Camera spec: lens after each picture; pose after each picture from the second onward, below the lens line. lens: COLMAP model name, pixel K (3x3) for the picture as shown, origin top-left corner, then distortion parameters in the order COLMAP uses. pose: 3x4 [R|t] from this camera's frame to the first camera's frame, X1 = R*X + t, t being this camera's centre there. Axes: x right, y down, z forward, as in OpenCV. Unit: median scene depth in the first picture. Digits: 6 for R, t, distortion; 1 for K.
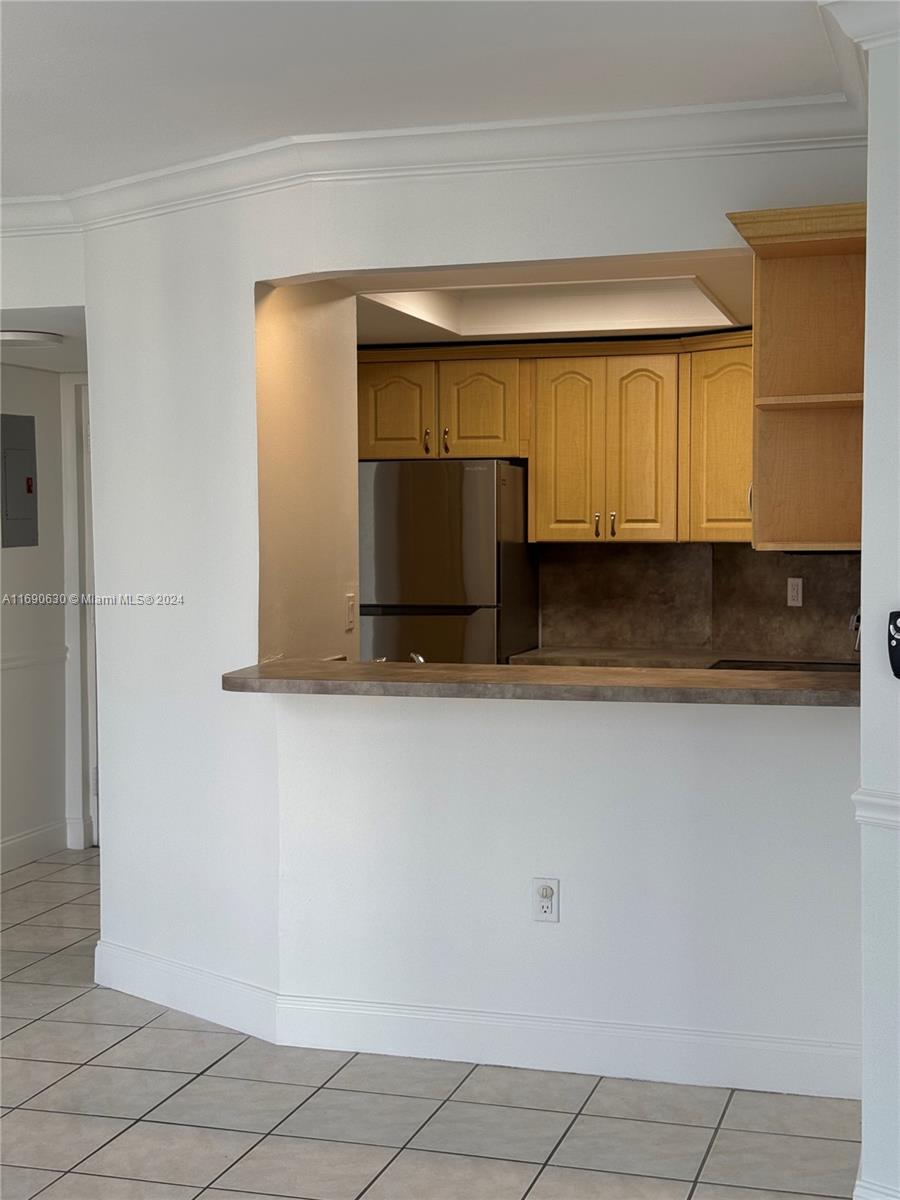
lens RADIAL K [[1676.8, 0, 450.0], [0, 1676.8, 600.0], [0, 0, 1]] dist [0.147772, -0.109080]
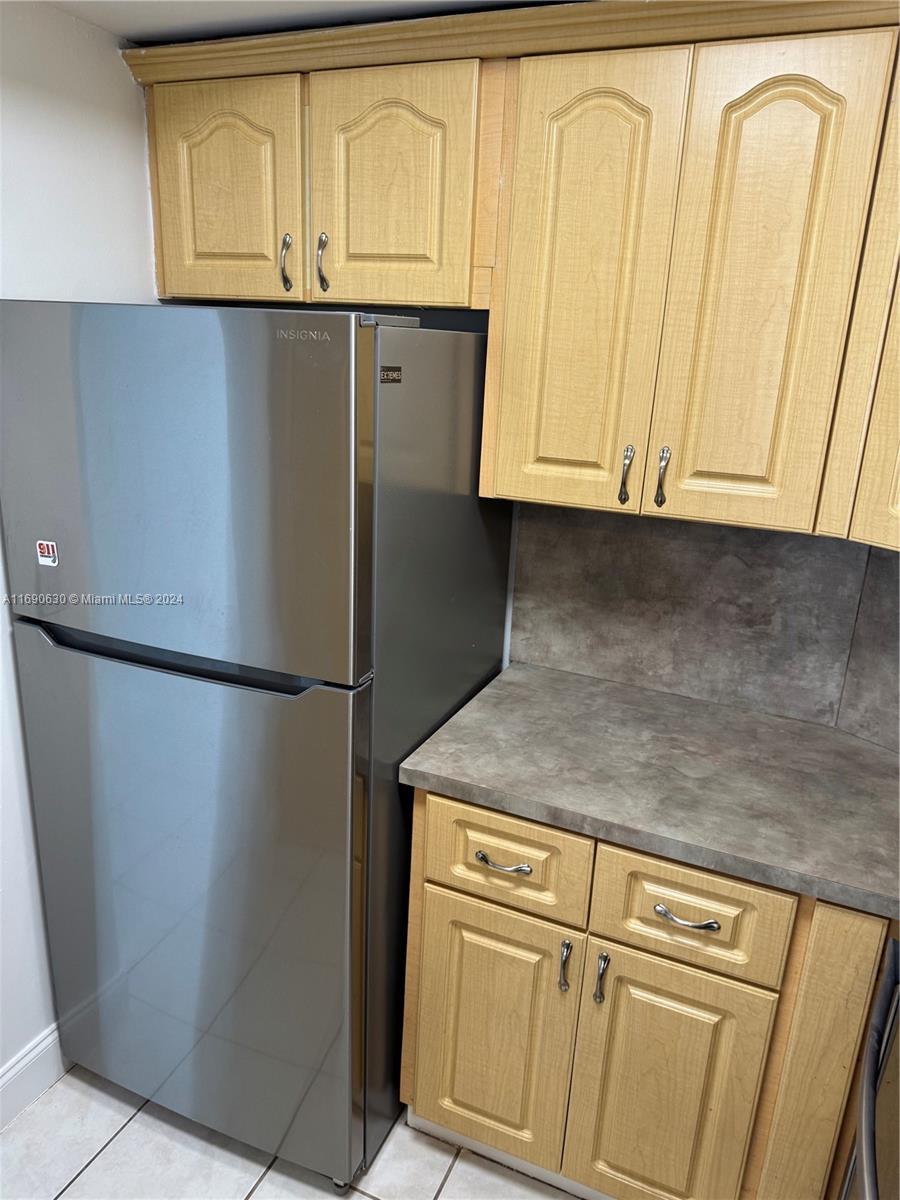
lens RADIAL K [[837.7, 0, 454.8], [0, 837.7, 600.7], [0, 0, 1]] dist [0.131853, -0.227446]
pose [[0.990977, 0.080592, -0.107100, 0.068950], [-0.050407, 0.964468, 0.259346, -0.068661], [0.124195, -0.251607, 0.959828, 0.767376]]
